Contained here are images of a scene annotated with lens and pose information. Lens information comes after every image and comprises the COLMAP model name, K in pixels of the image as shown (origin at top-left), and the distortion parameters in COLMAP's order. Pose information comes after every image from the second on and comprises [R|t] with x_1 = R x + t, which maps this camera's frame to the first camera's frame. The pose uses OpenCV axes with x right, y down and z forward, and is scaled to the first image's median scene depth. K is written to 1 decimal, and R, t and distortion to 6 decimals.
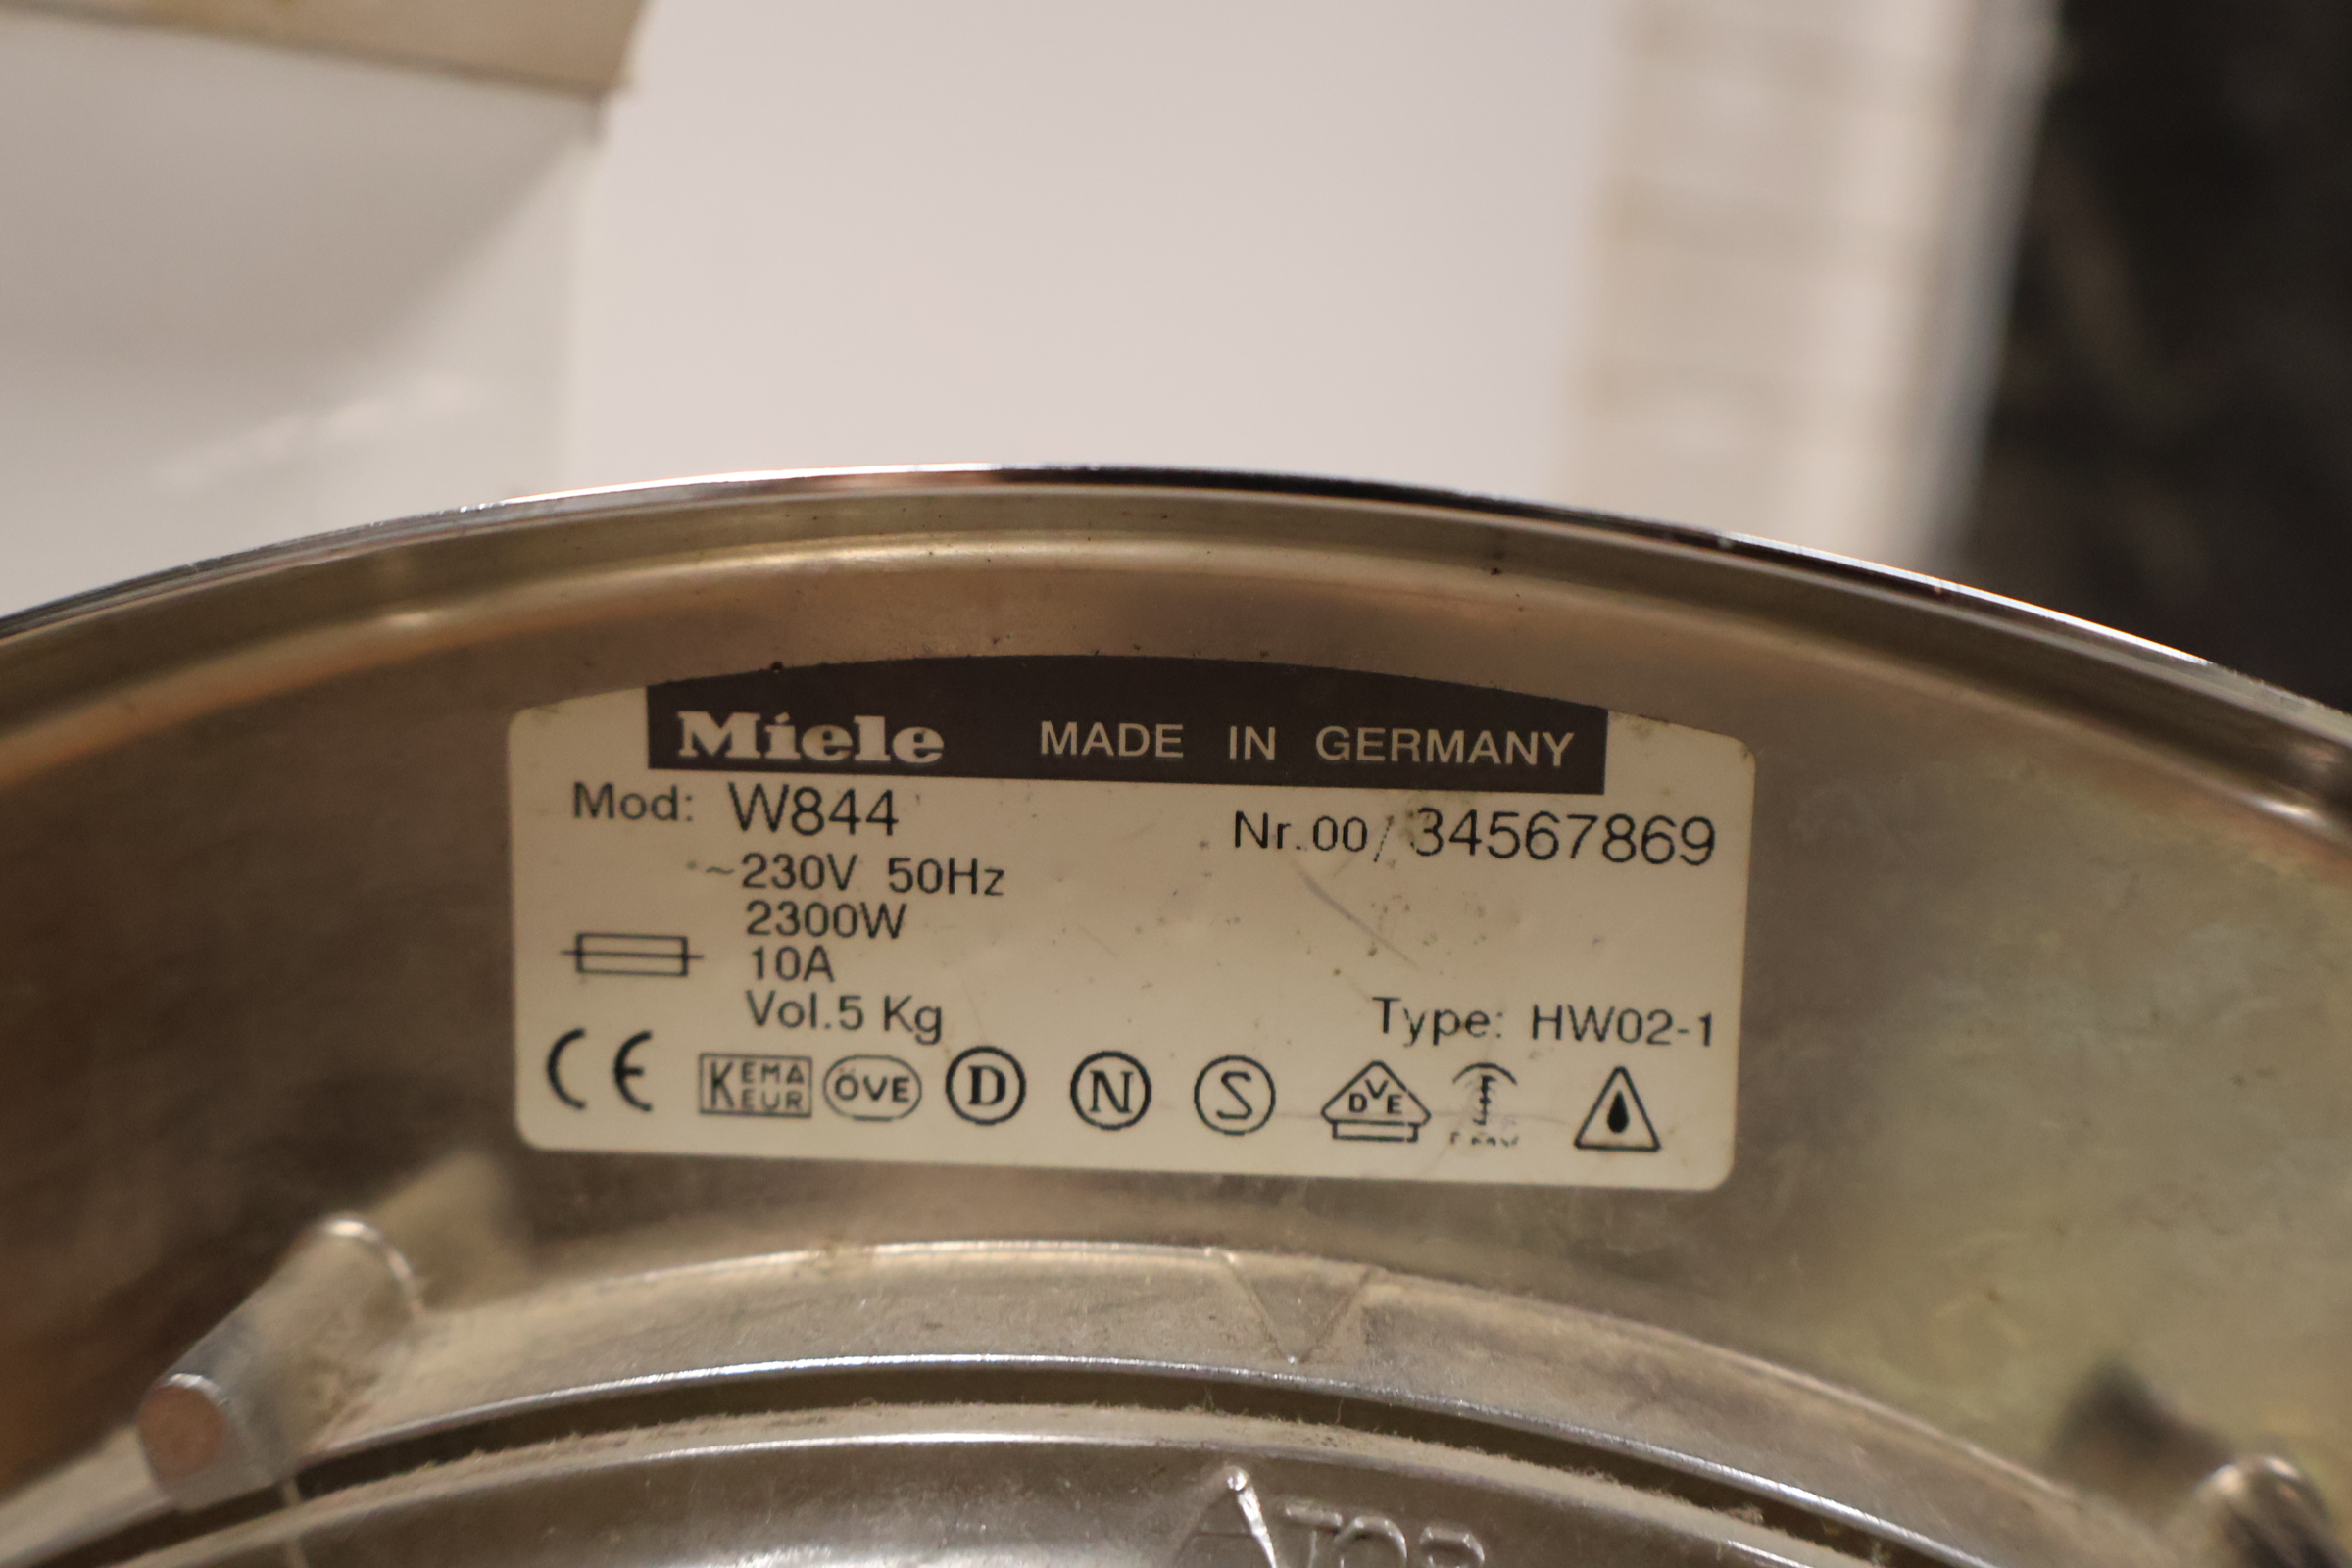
lens RADIAL K [[2417.2, 0, 1175.7], [0, 2417.2, 774.9], [0, 0, 1]] dist [0.010314, 0.000000]
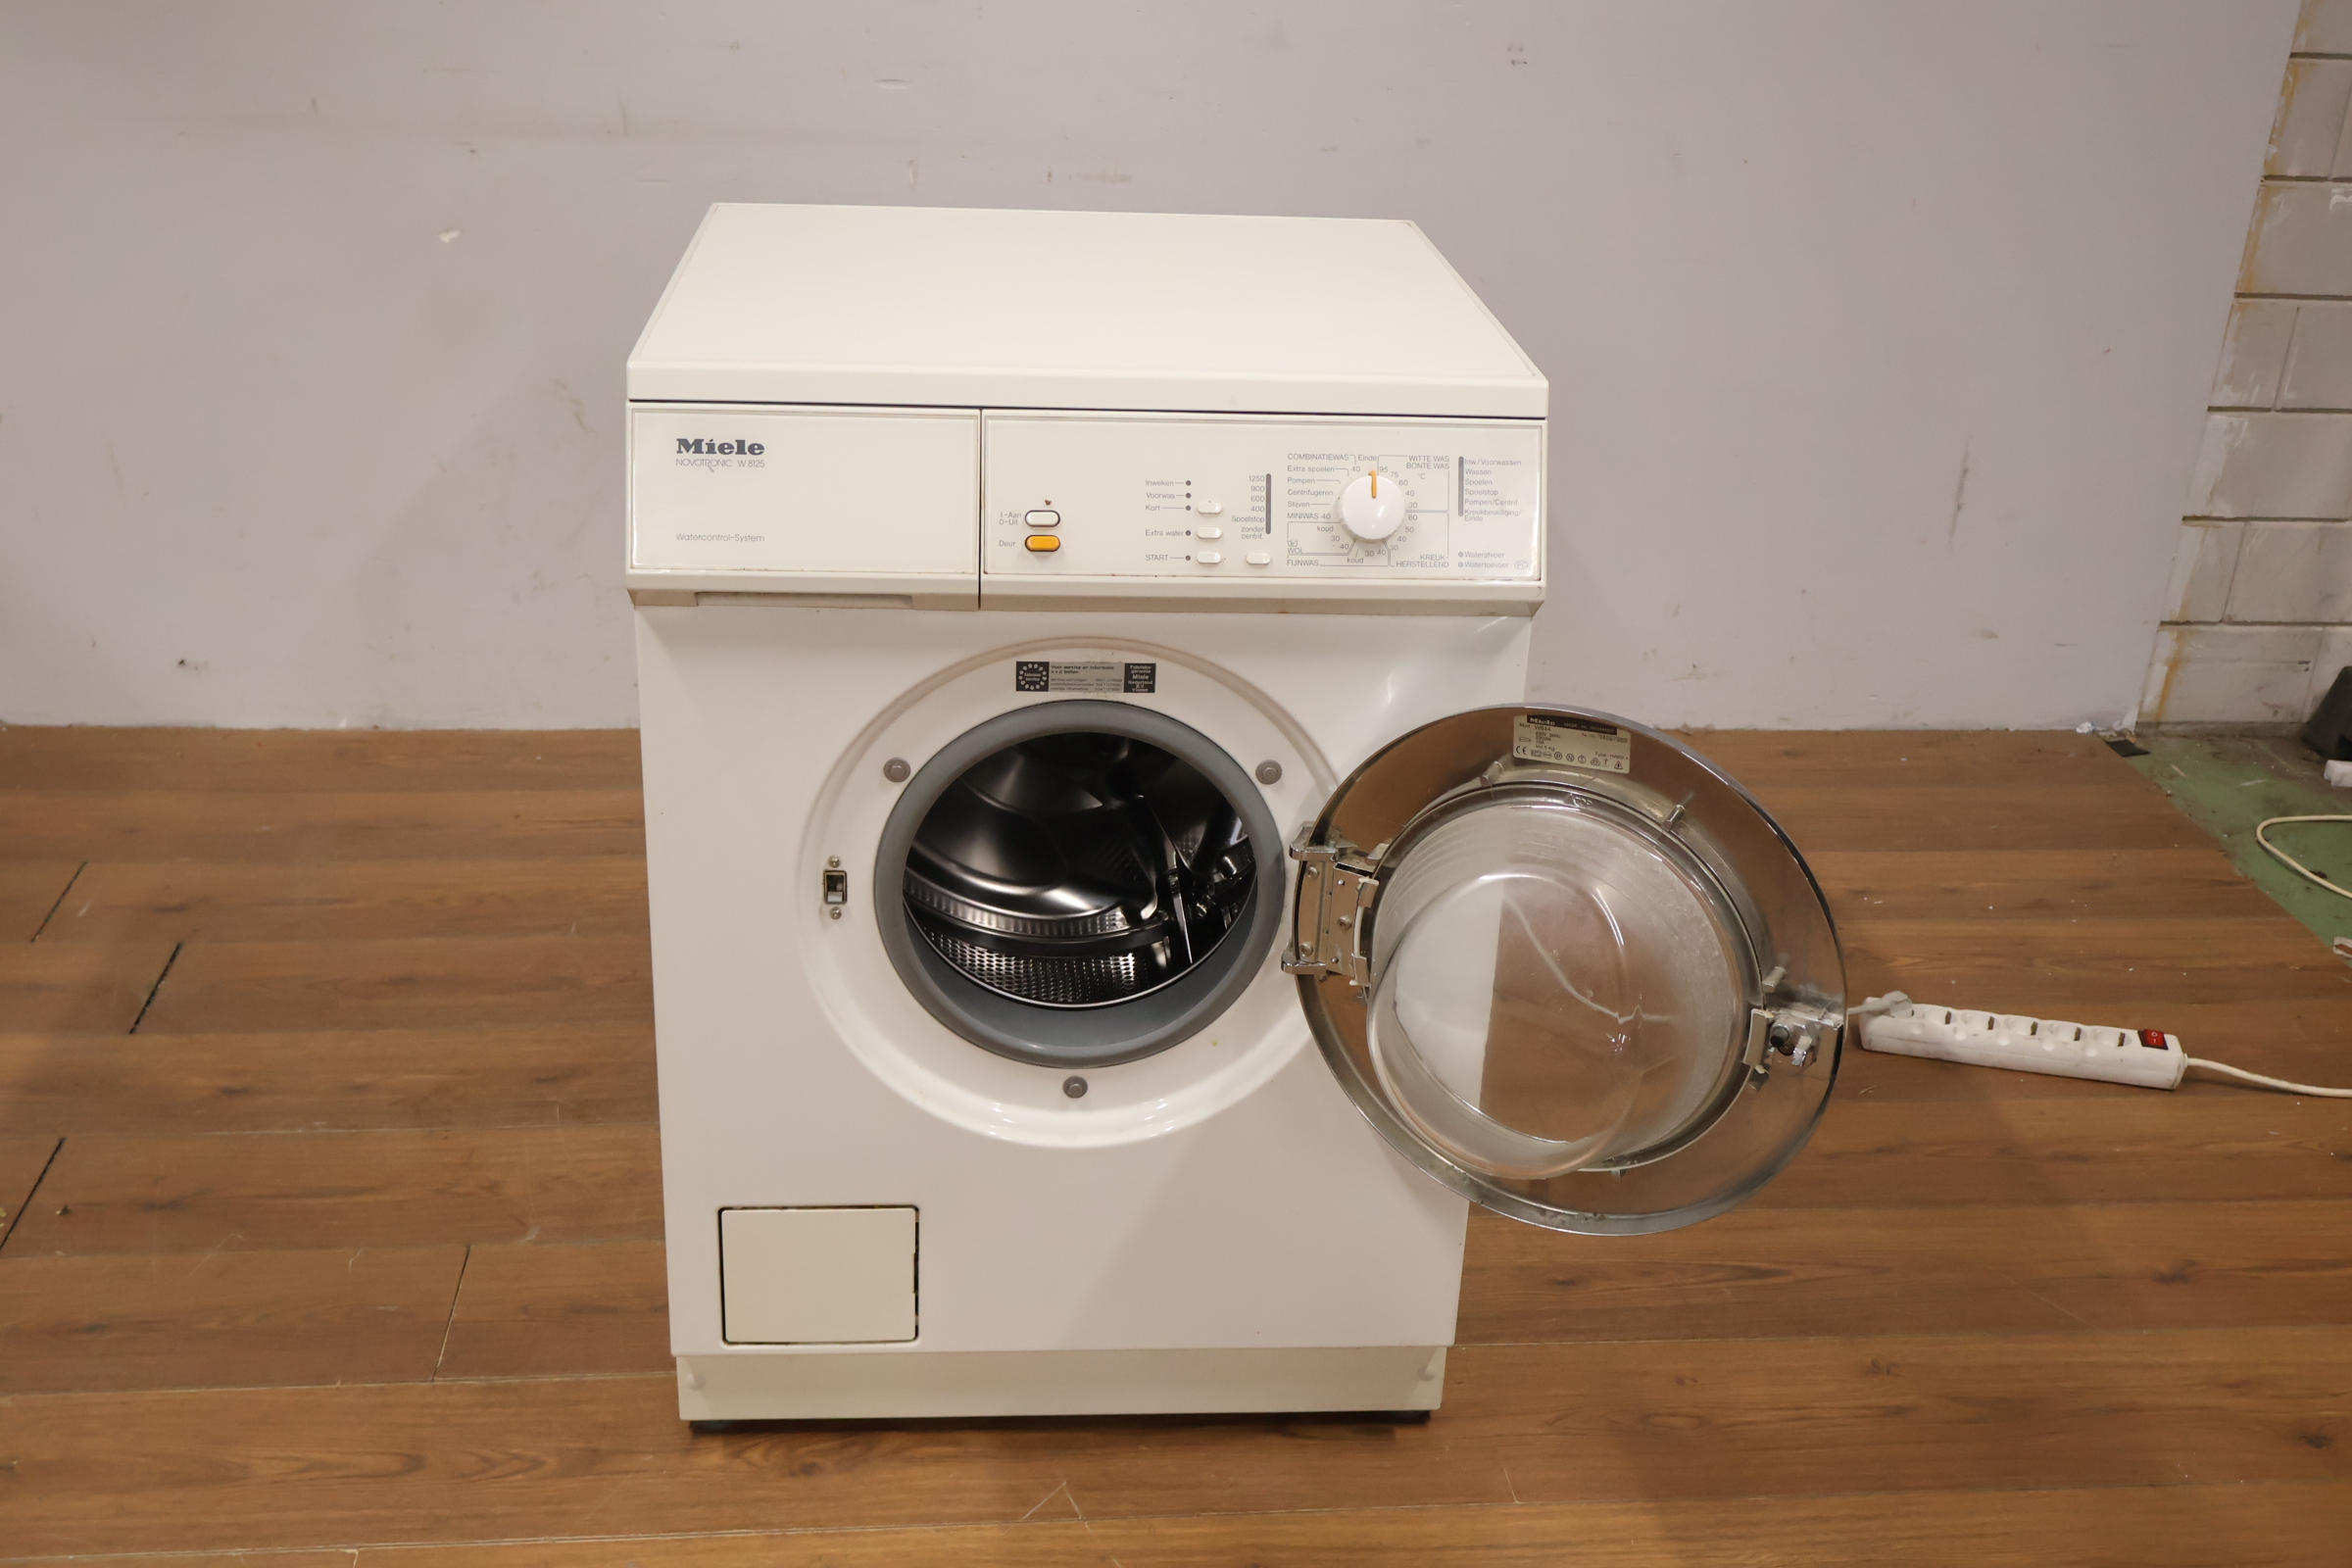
lens RADIAL K [[2417.2, 0, 1161.4], [0, 2417.2, 785.5], [0, 0, 1]] dist [0.010314, 0.000000]
pose [[0.913081, 0.111934, -0.392116, 2.402038], [-0.017581, 0.971500, 0.236386, -2.126969], [0.407400, -0.208946, 0.889026, -8.754315]]
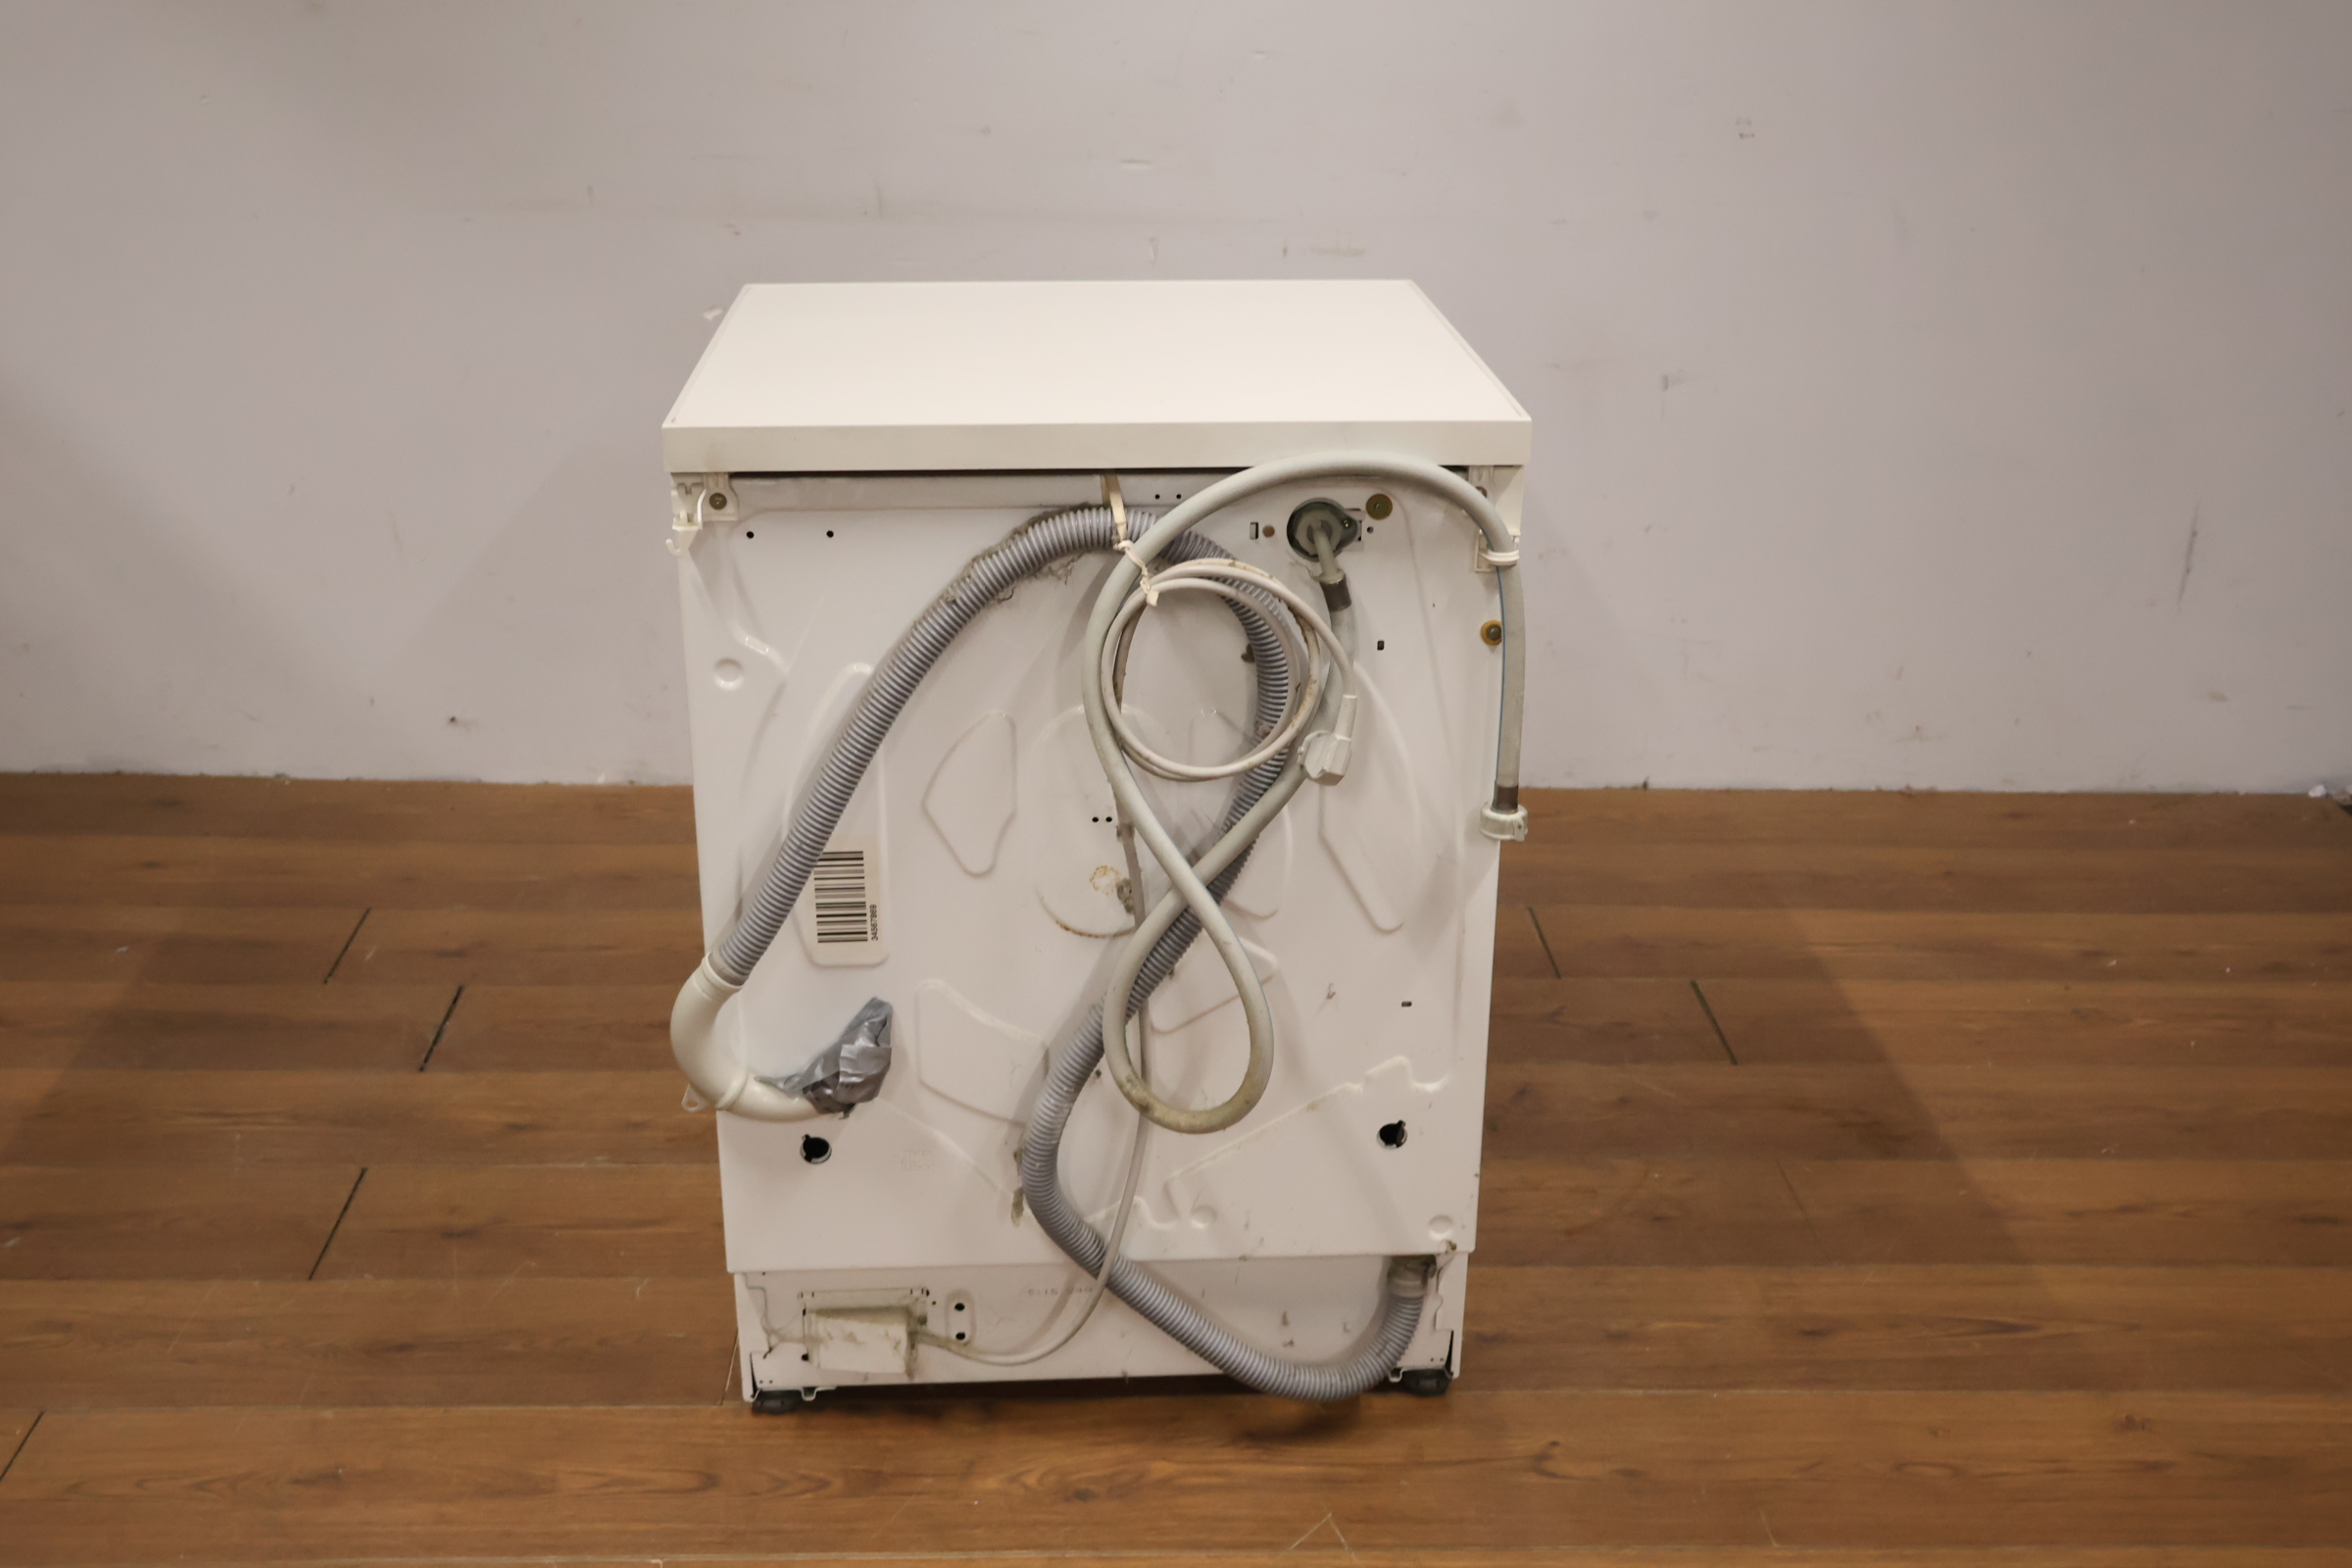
lens RADIAL K [[2417.2, 0, 1172.4], [0, 2417.2, 783.6], [0, 0, 1]] dist [0.010314, 0.000000]
pose [[0.884841, 0.105241, -0.453852, 2.154612], [-0.008178, 0.977511, 0.210726, -2.174624], [0.465822, -0.182747, 0.865802, -9.397588]]
